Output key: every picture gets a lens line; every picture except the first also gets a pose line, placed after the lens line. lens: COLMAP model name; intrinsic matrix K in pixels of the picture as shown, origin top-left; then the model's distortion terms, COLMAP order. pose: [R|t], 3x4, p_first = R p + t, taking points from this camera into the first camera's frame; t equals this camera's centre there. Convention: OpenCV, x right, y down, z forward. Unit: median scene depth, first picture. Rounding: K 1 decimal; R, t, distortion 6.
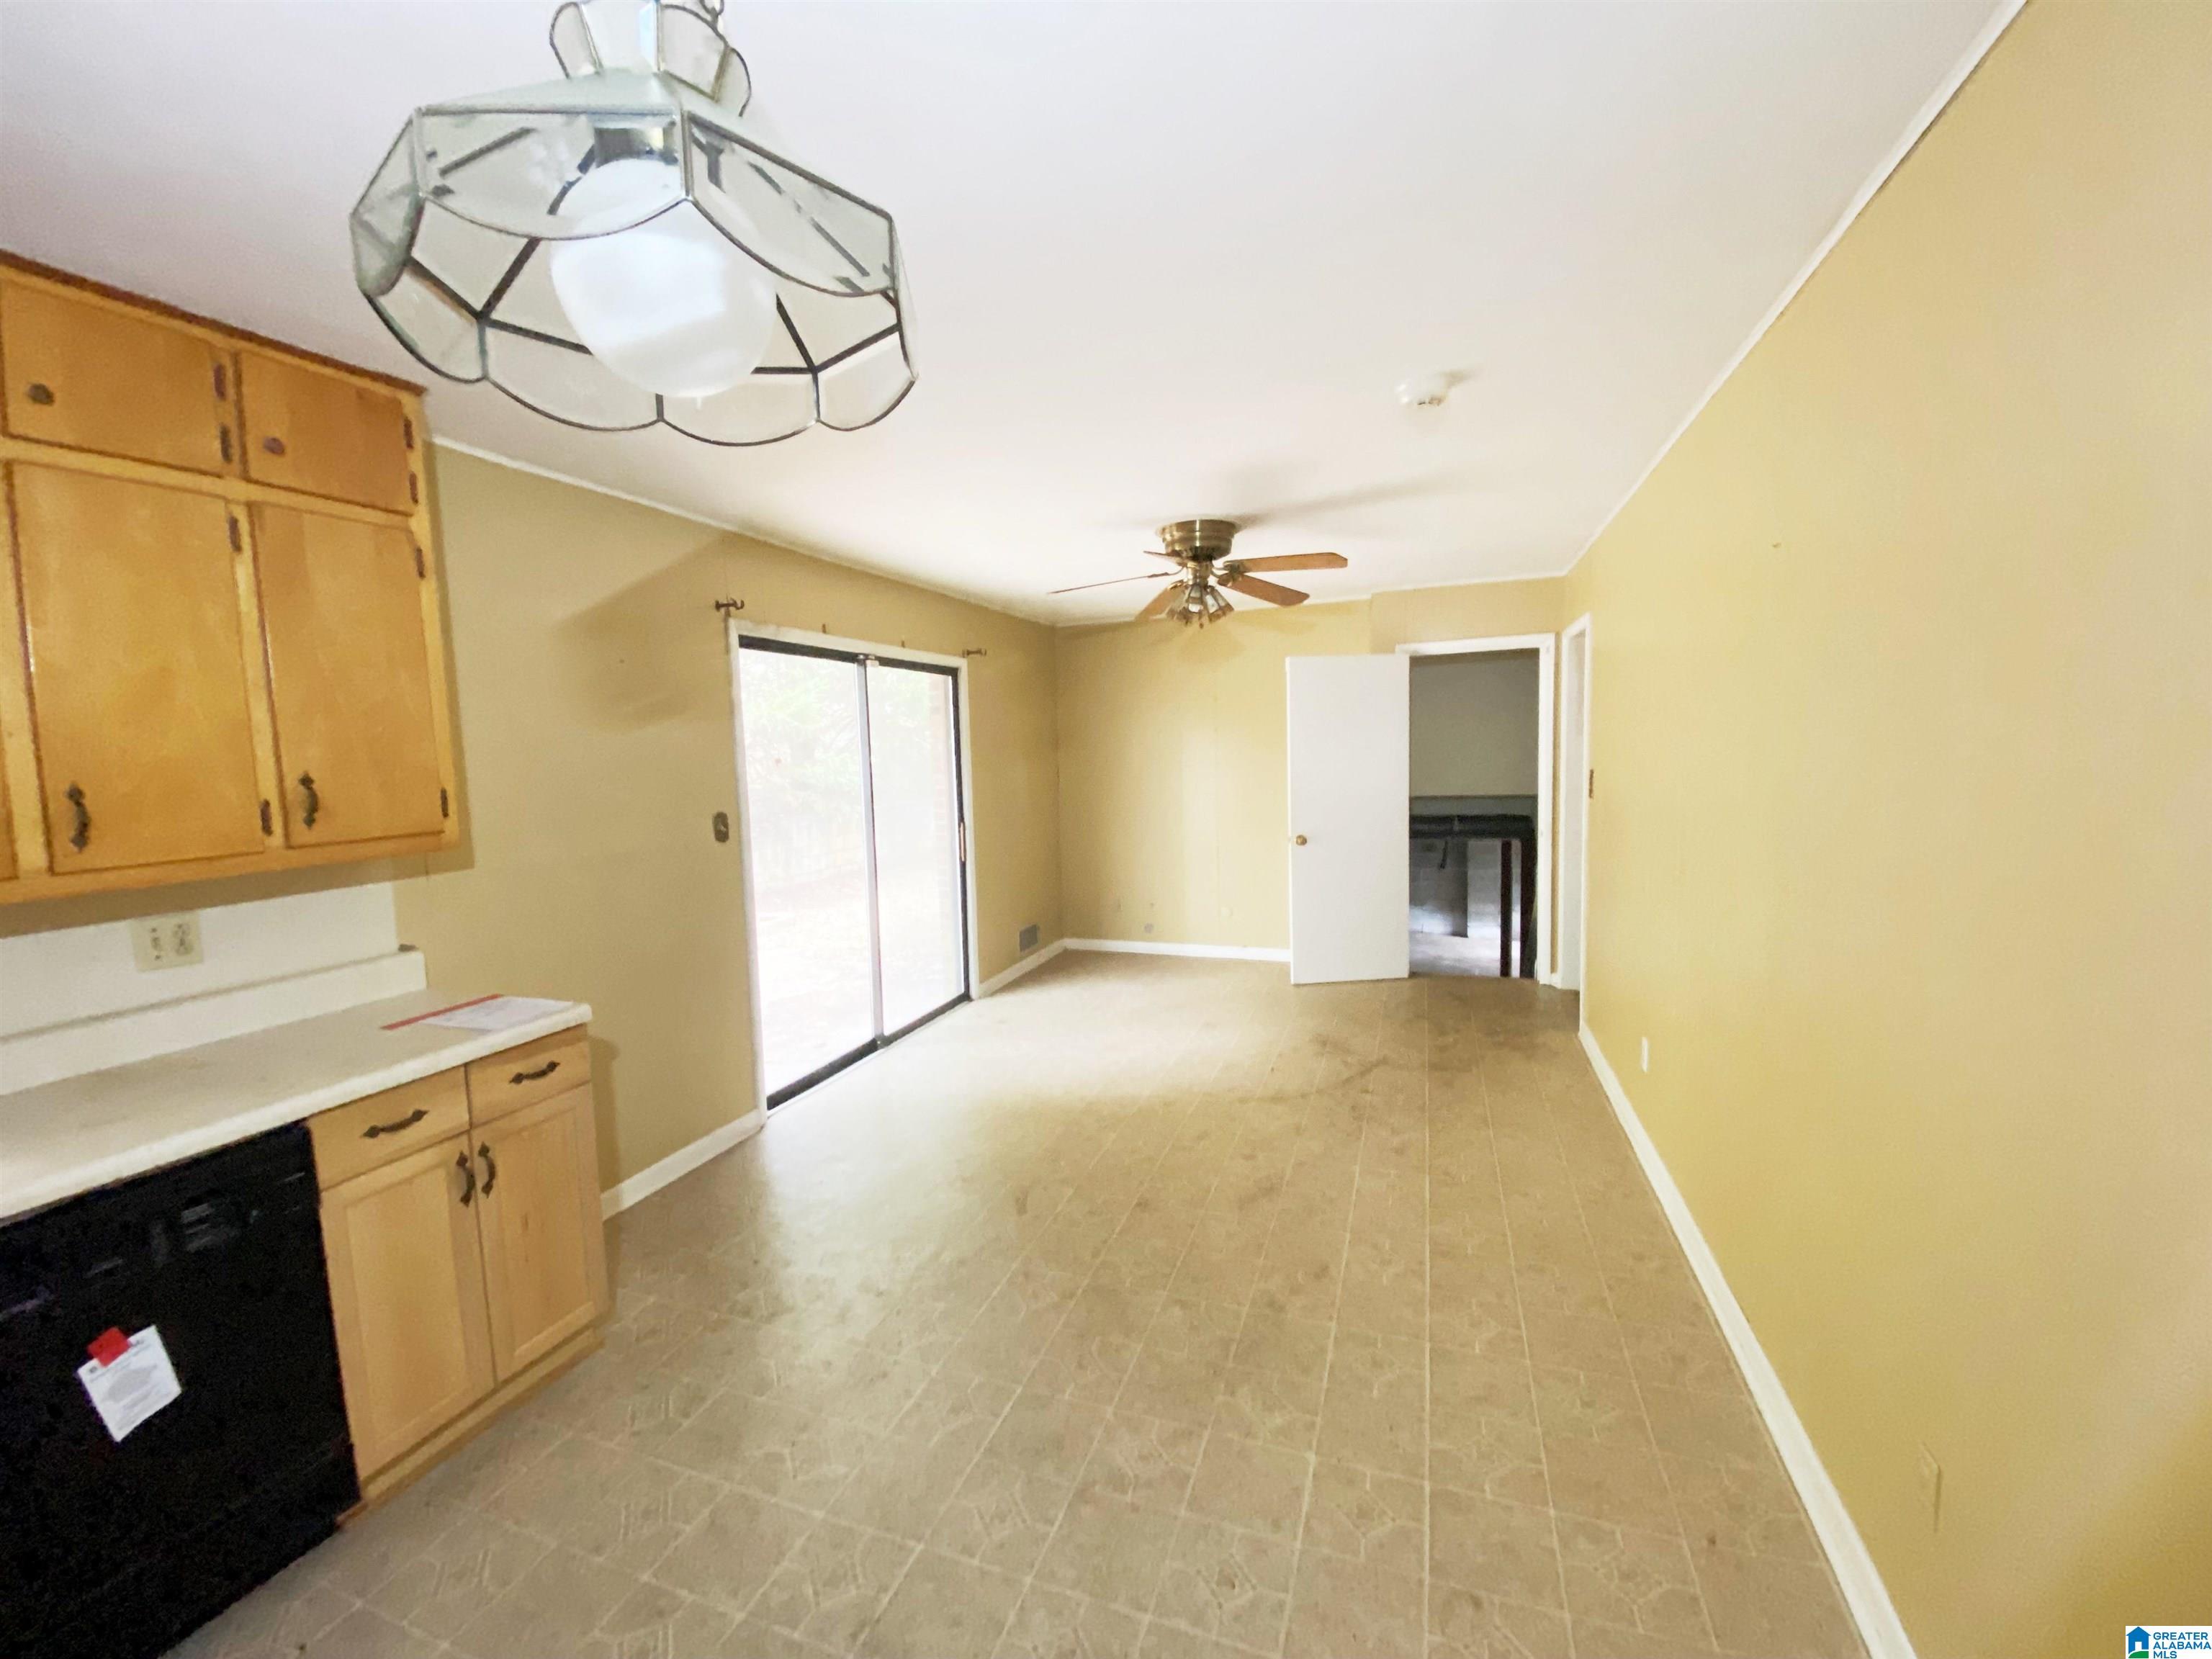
lens RADIAL K [[889.6, 0, 1084.4], [0, 889.6, 829.7], [0, 0, 1]] dist [0.015703, -0.016852]
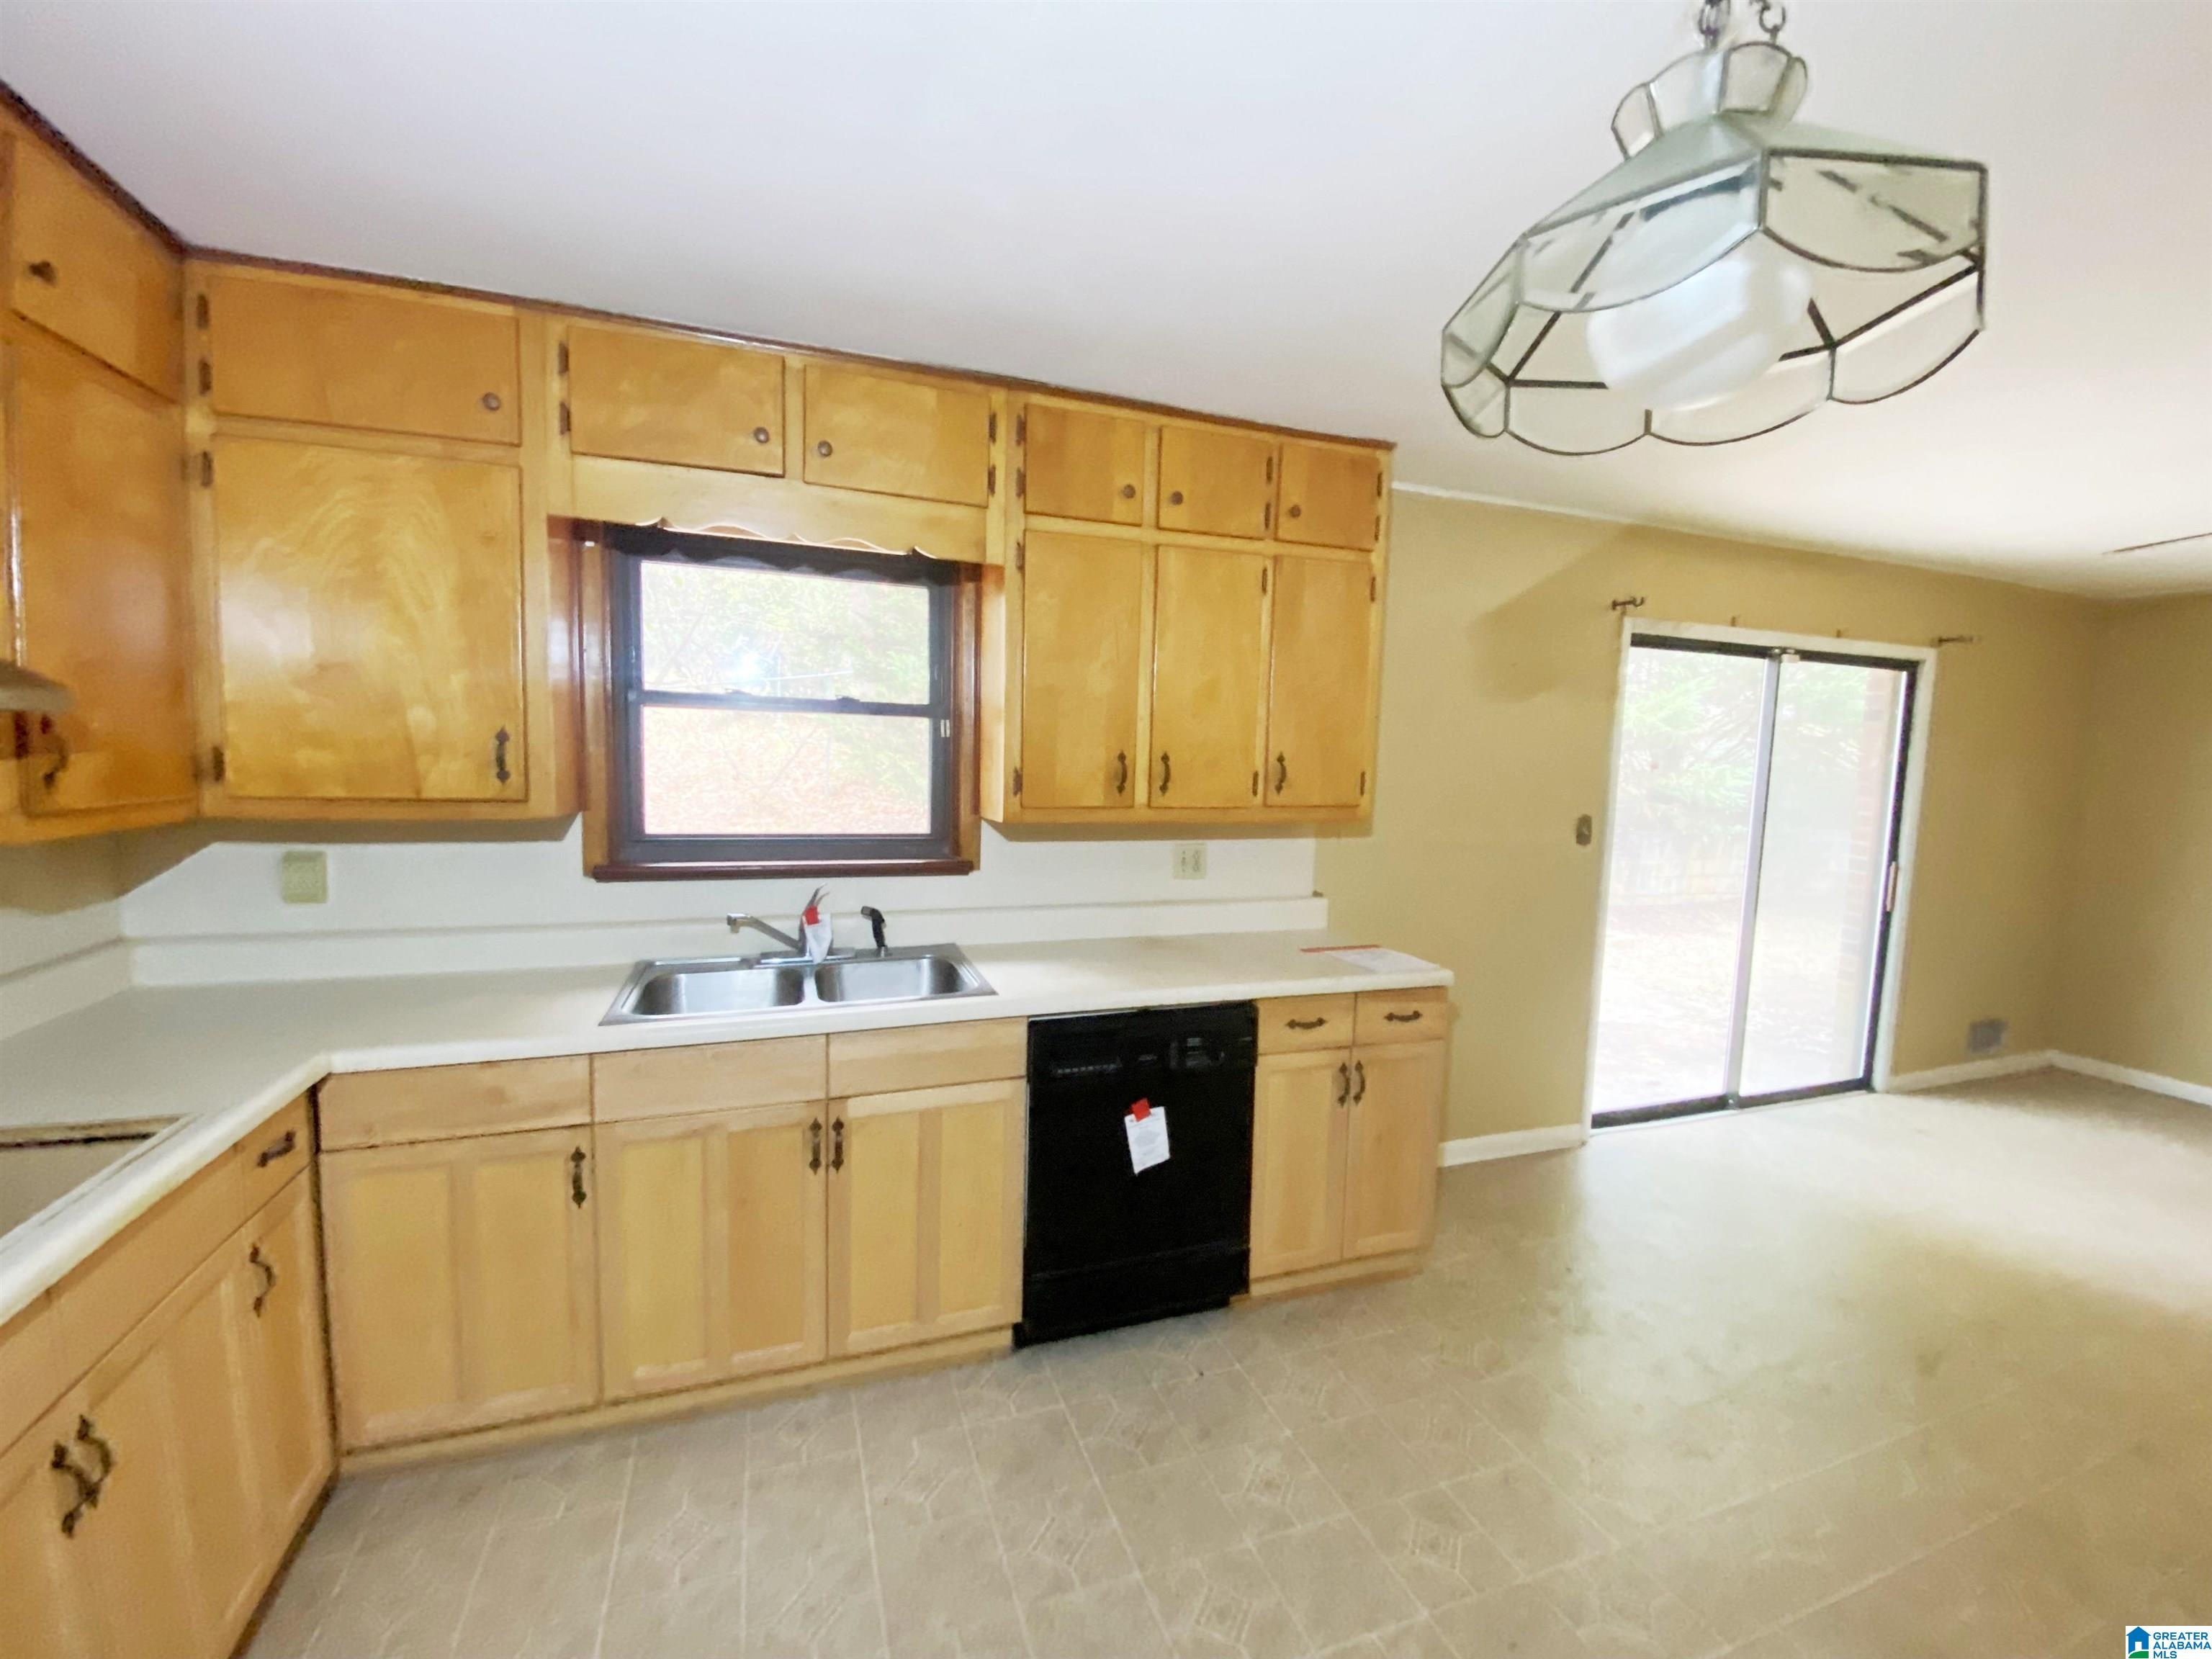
lens RADIAL K [[889.6, 0, 1096.7], [0, 889.6, 830.2], [0, 0, 1]] dist [0.015703, -0.016852]
pose [[0.648093, 0.112043, -0.753274, -0.022659], [-0.114363, 0.992221, 0.049190, 0.019123], [0.752926, 0.054267, 0.655864, -0.091758]]
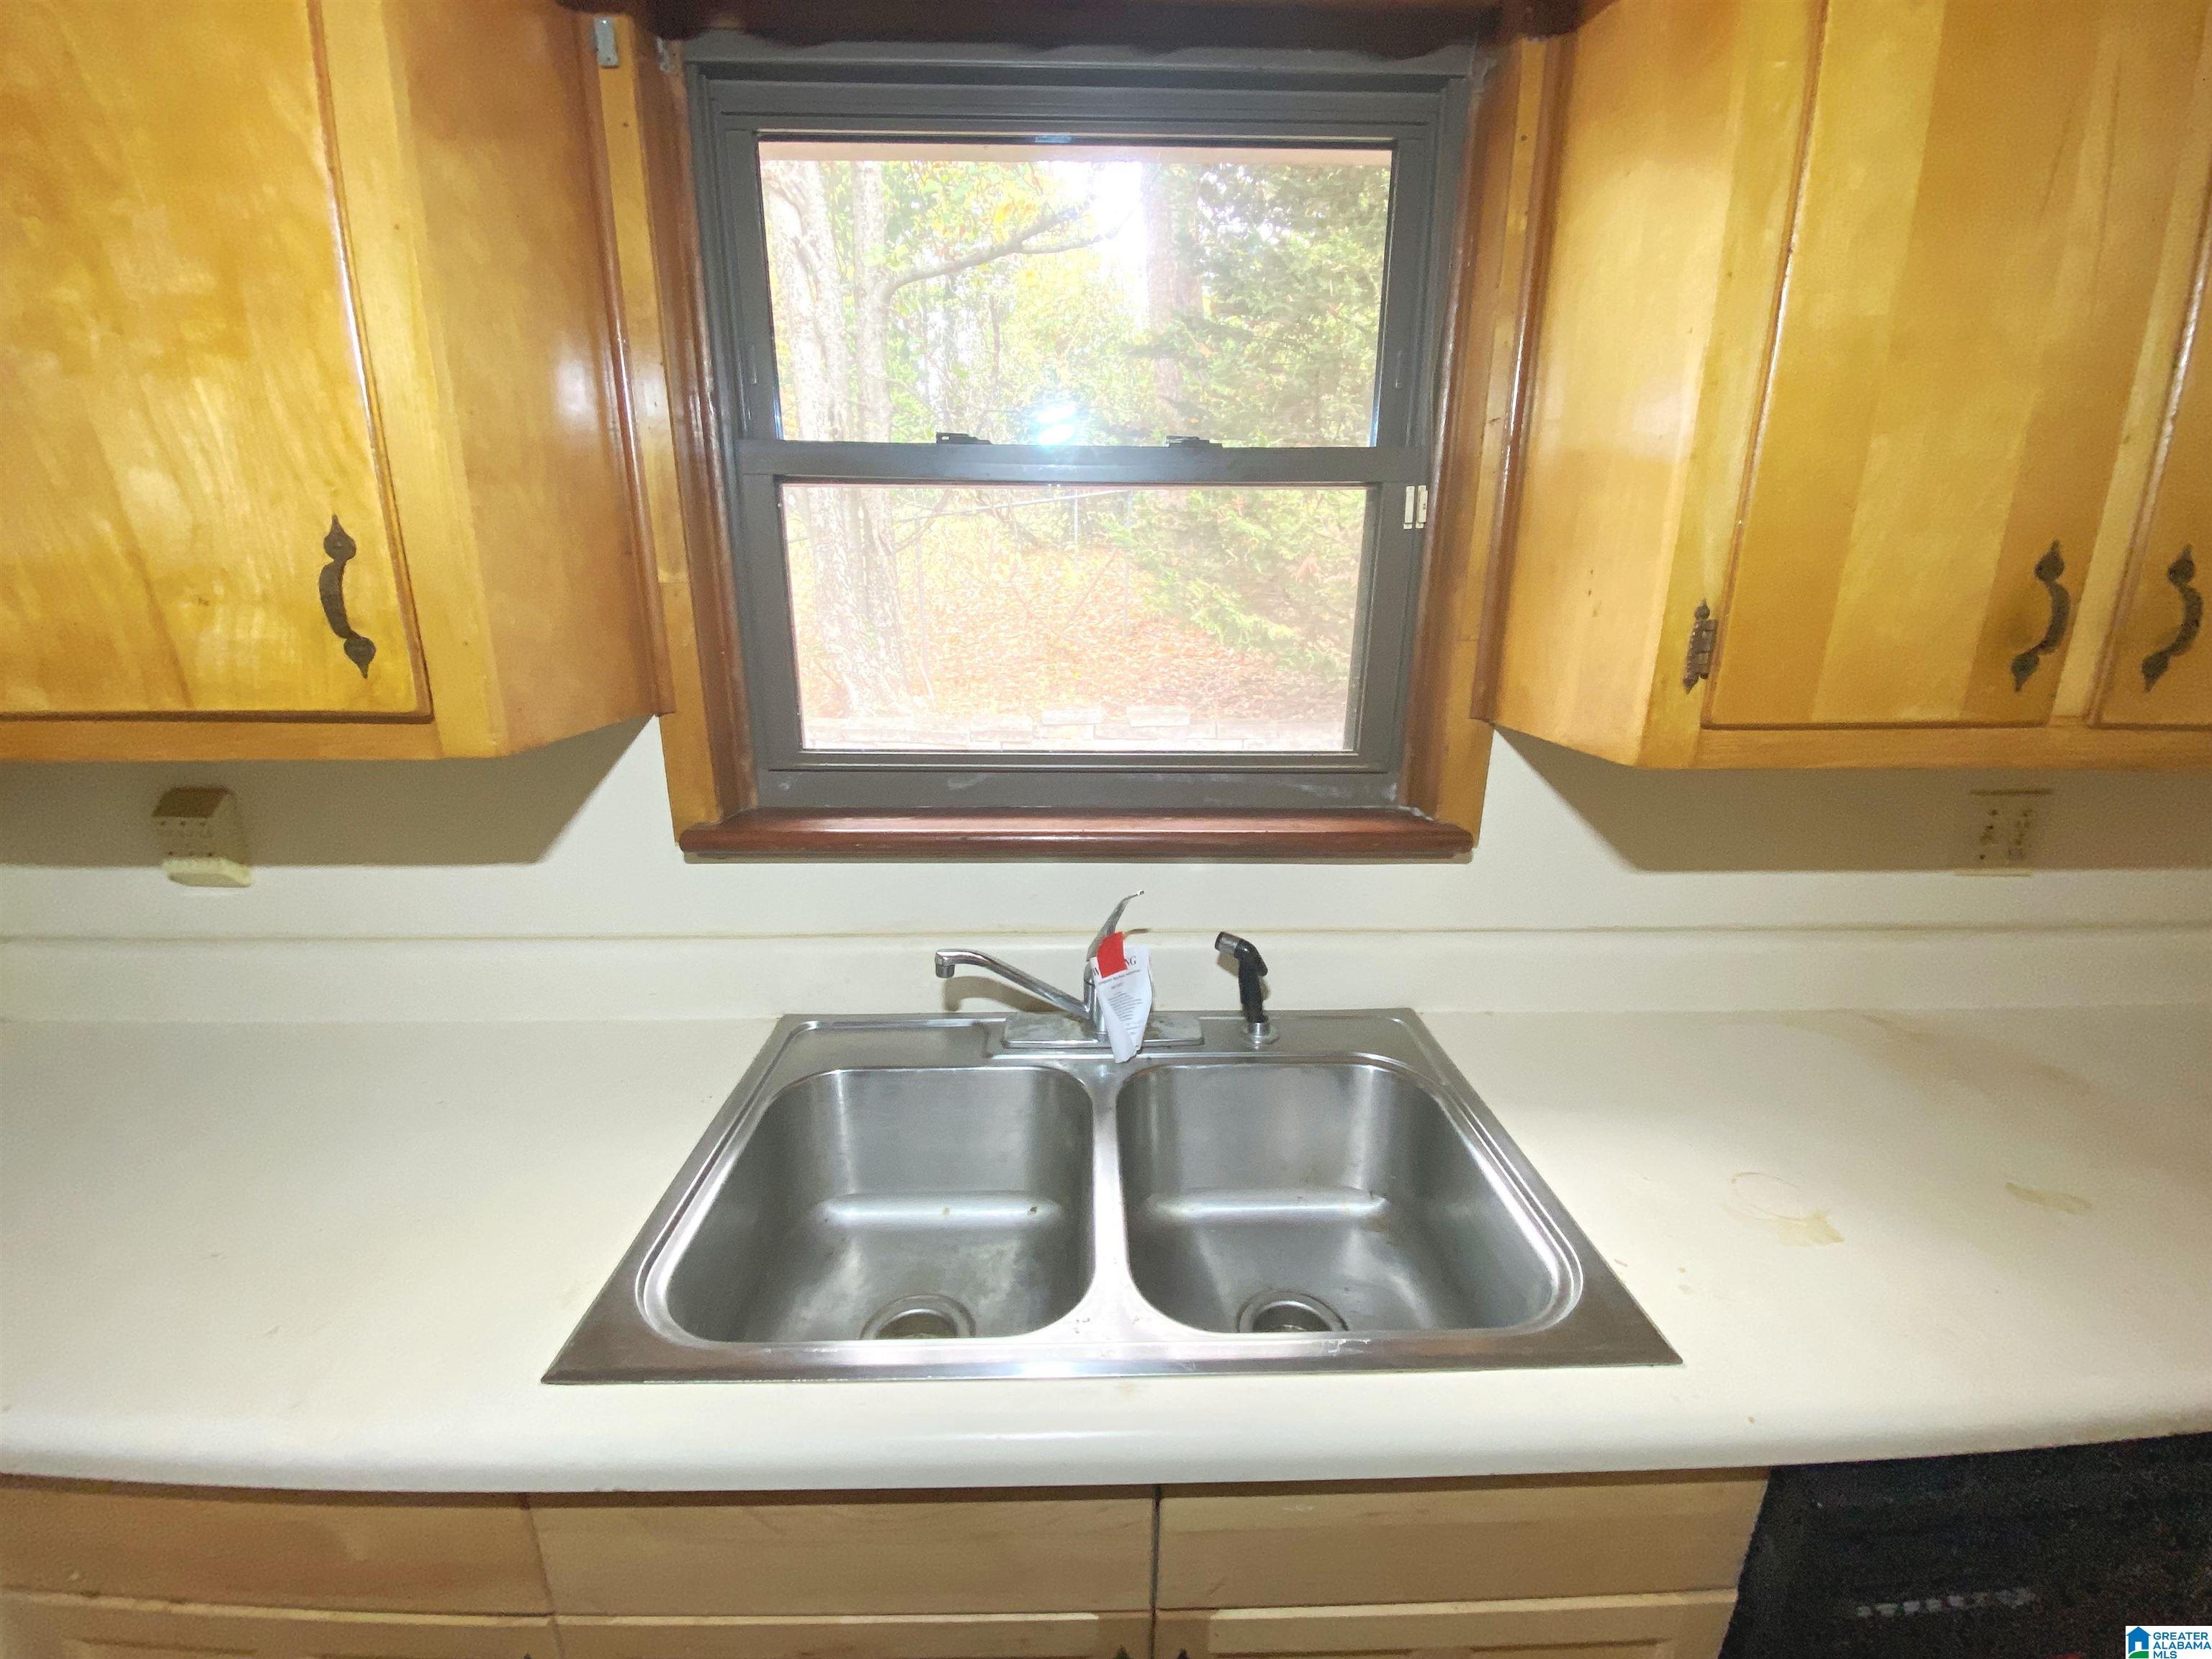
lens RADIAL K [[889.6, 0, 1095.0], [0, 889.6, 848.1], [0, 0, 1]] dist [0.015703, -0.016852]
pose [[0.374460, 0.296860, -0.878438, -0.731376], [-0.097599, 0.954722, 0.281035, 0.025592], [0.922092, -0.019502, 0.386478, 0.205490]]
